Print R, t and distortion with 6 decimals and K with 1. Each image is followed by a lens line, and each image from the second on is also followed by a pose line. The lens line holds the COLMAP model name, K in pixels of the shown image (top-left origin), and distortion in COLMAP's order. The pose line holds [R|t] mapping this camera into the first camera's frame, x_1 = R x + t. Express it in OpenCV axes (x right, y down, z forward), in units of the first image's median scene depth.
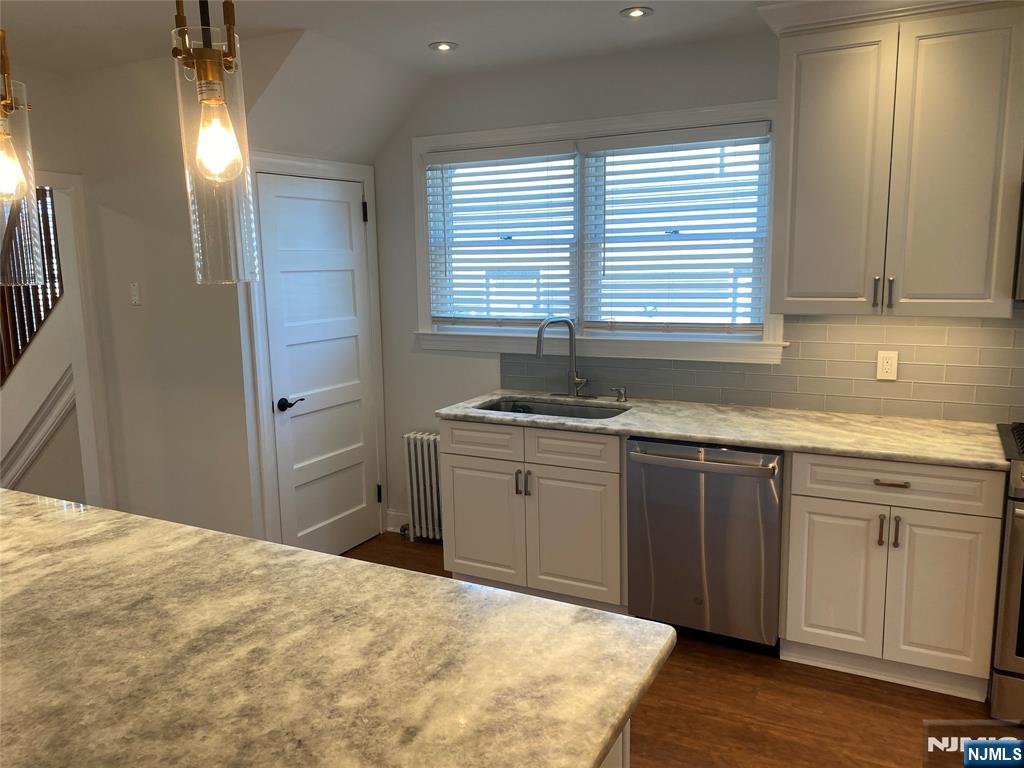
lens RADIAL K [[782.2, 0, 514.0], [0, 782.2, 384.2], [0, 0, 1]] dist [0.006770, -0.001946]
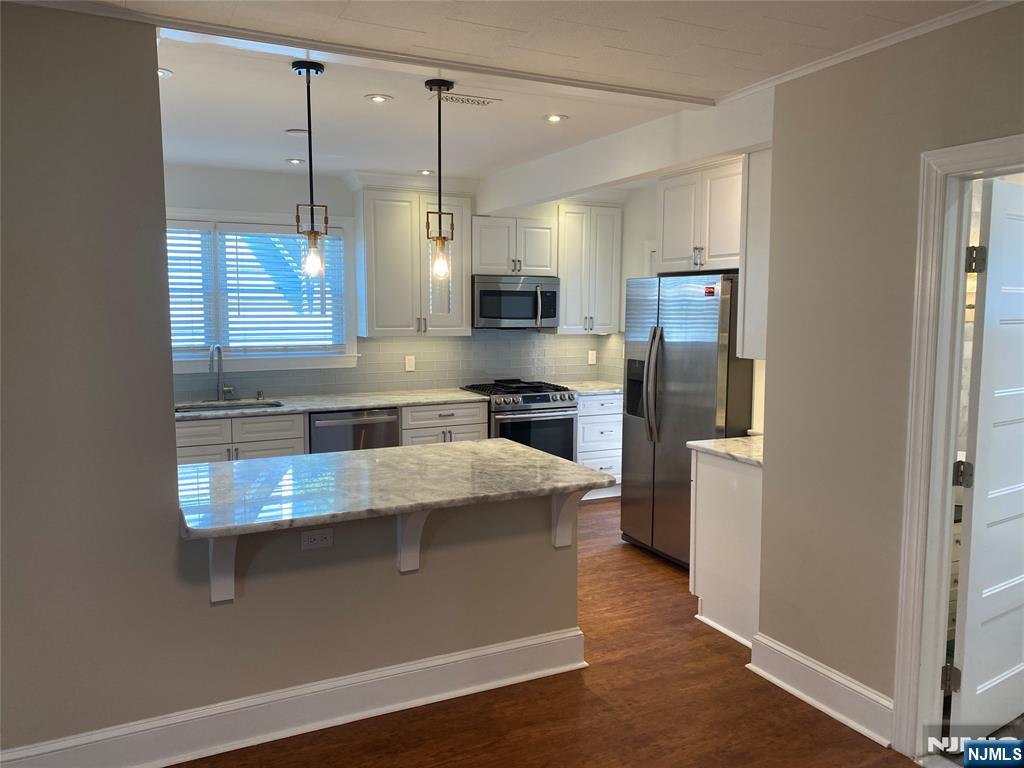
lens RADIAL K [[782.2, 0, 512.8], [0, 782.2, 383.2], [0, 0, 1]] dist [0.006770, -0.001946]
pose [[0.581264, -0.068001, 0.810869, -1.032026], [0.114971, 0.993368, 0.000890, 0.057310], [-0.805552, 0.092709, 0.585227, -0.346317]]
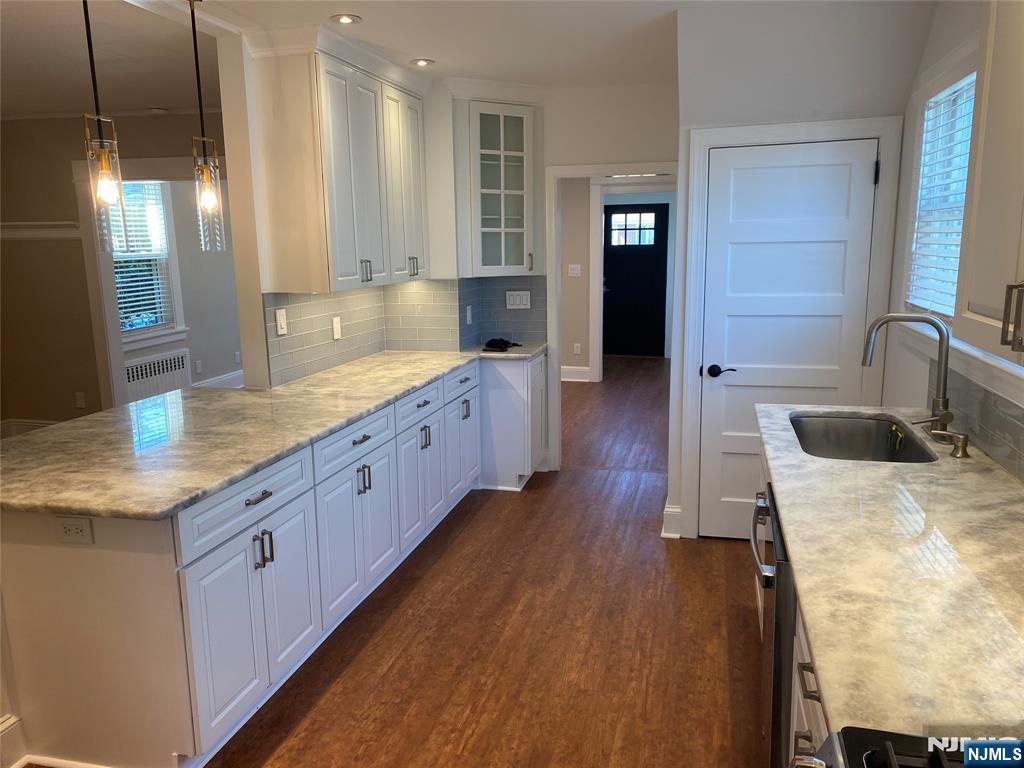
lens RADIAL K [[782.2, 0, 516.3], [0, 782.2, 382.4], [0, 0, 1]] dist [0.006770, -0.001946]
pose [[0.245419, 0.186963, -0.951217, 0.822643], [-0.142844, 0.977490, 0.155272, -0.107635], [0.958835, 0.097769, 0.266601, 0.613170]]
